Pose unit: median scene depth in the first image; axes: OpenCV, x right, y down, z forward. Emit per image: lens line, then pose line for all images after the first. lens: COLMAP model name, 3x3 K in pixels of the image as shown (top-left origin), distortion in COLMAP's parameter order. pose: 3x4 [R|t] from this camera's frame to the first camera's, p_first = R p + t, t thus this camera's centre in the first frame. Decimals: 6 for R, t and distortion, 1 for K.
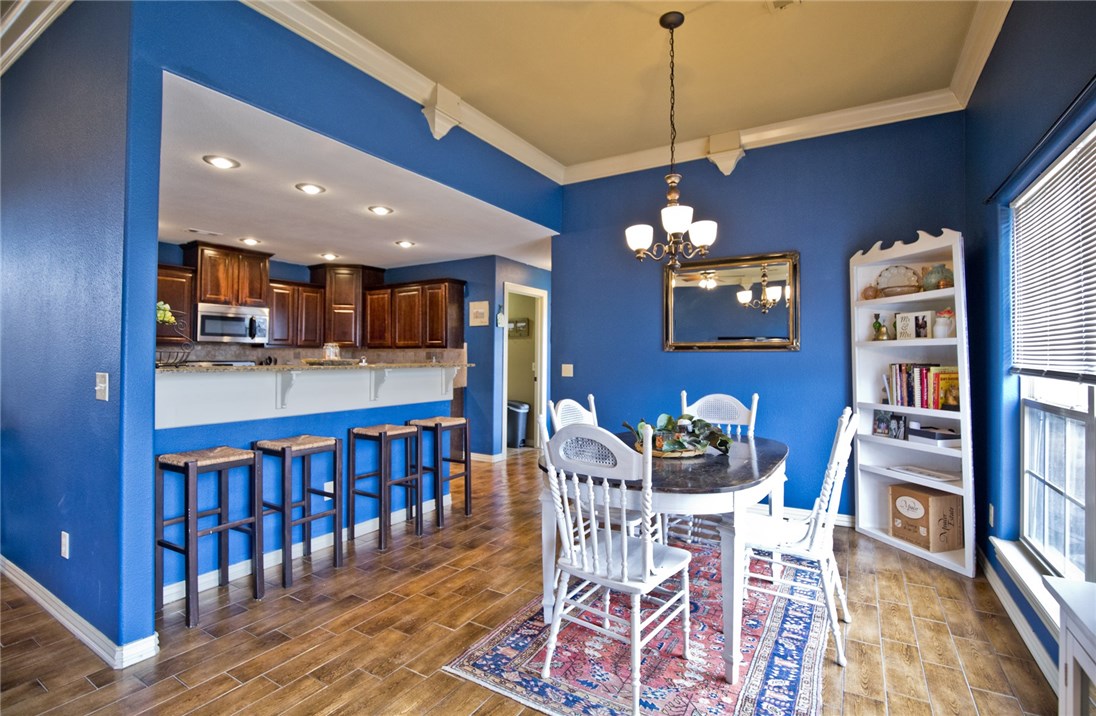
lens RADIAL K [[506.1, 0, 552.5], [0, 506.1, 349.8], [0, 0, 1]] dist [-0.033124, 0.004917]
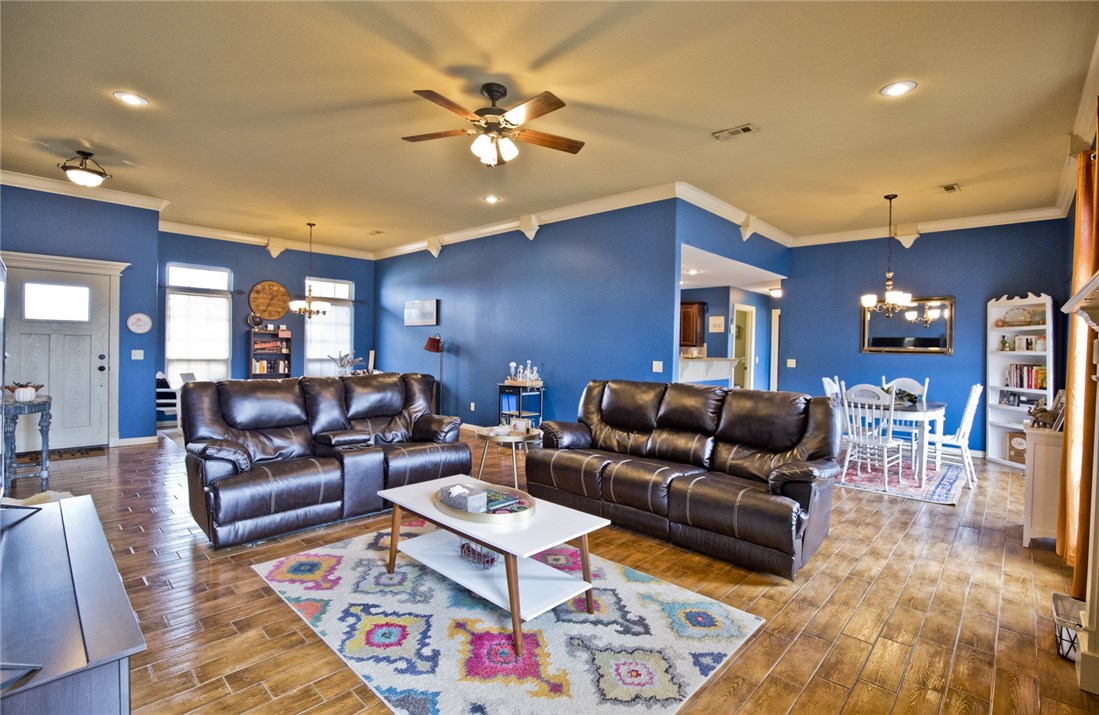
lens RADIAL K [[507.5, 0, 557.5], [0, 507.5, 350.1], [0, 0, 1]] dist [-0.033124, 0.004917]
pose [[0.978238, 0.017040, -0.206785, -0.344773], [-0.012299, 0.999632, 0.024191, -0.028787], [0.207121, -0.021121, 0.978087, -0.678627]]
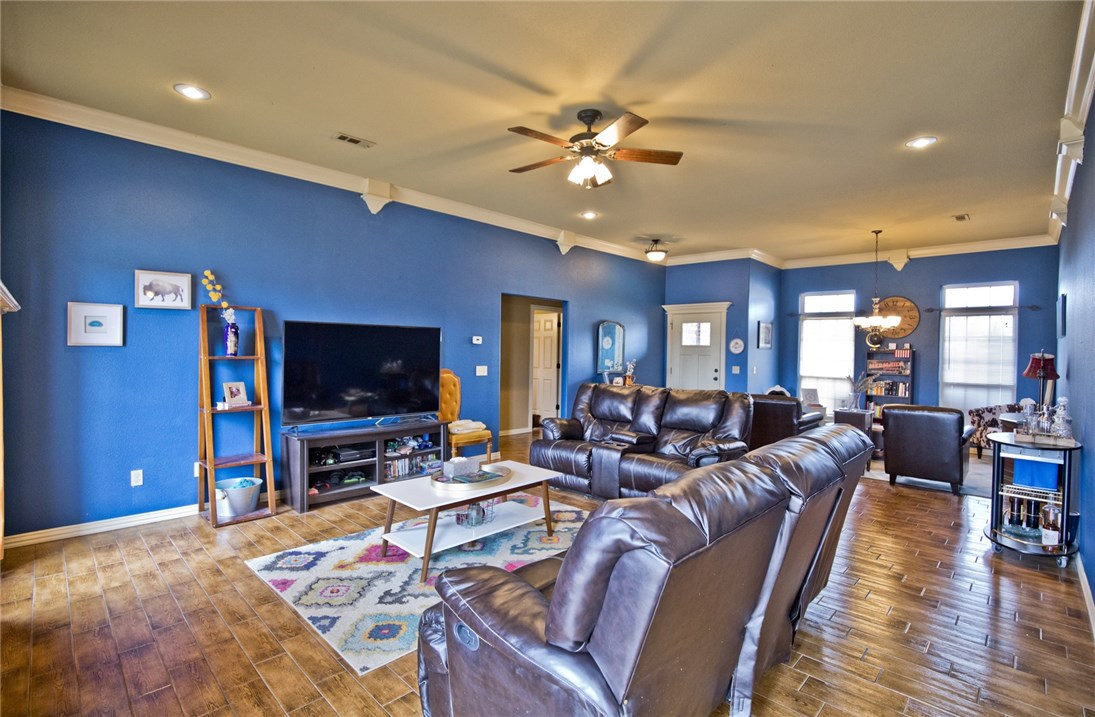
lens RADIAL K [[505.6, 0, 548.1], [0, 505.6, 353.6], [0, 0, 1]] dist [-0.033124, 0.004917]
pose [[-0.230494, 0.000190, -0.973074, 0.105847], [-0.003389, 0.999994, 0.000998, -0.027600], [0.973068, 0.003528, -0.230492, 0.049715]]
